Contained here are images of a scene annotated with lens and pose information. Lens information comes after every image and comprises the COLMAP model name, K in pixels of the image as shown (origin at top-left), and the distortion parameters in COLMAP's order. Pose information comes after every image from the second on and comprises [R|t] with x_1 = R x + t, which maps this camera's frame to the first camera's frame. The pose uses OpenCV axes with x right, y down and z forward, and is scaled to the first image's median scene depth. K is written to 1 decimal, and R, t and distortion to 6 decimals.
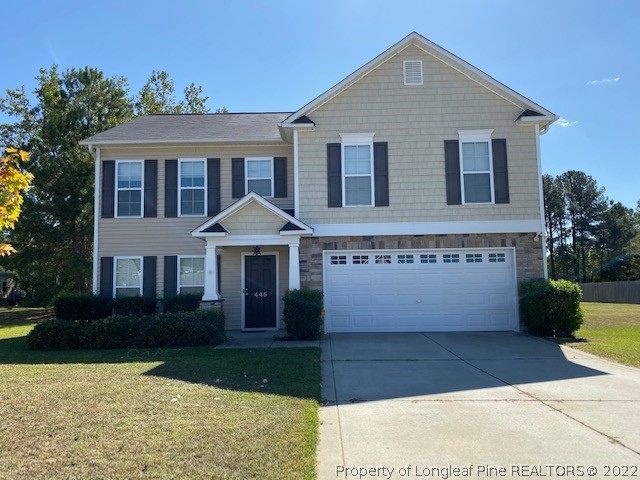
lens RADIAL K [[494.9, 0, 320.0], [0, 494.9, 240.0], [0, 0, 1]] dist [0.003968, 0.002324]
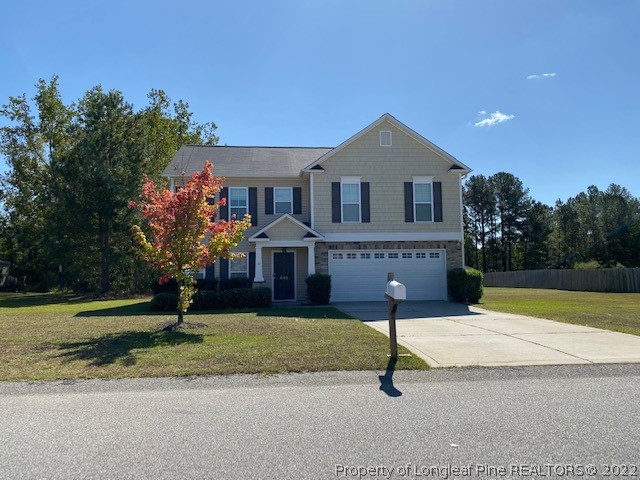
lens RADIAL K [[494.9, 0, 320.0], [0, 494.9, 240.0], [0, 0, 1]] dist [0.003968, 0.002324]
pose [[0.993672, 0.009319, 0.111931, -0.195971], [-0.011715, 0.999716, 0.020769, -0.043160], [-0.111706, -0.021949, 0.993499, -0.562471]]
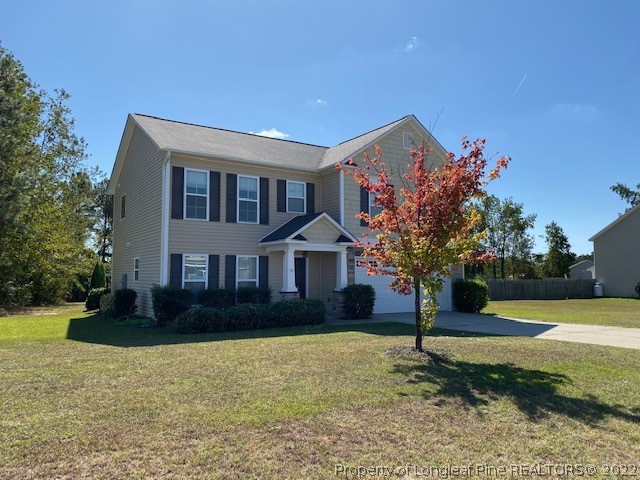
lens RADIAL K [[494.9, 0, 320.0], [0, 494.9, 240.0], [0, 0, 1]] dist [0.003968, 0.002324]
pose [[0.826302, 0.057653, 0.560269, -0.857155], [-0.059372, 0.998121, -0.015145, 0.000957], [-0.560089, -0.020750, 0.828172, -0.110261]]
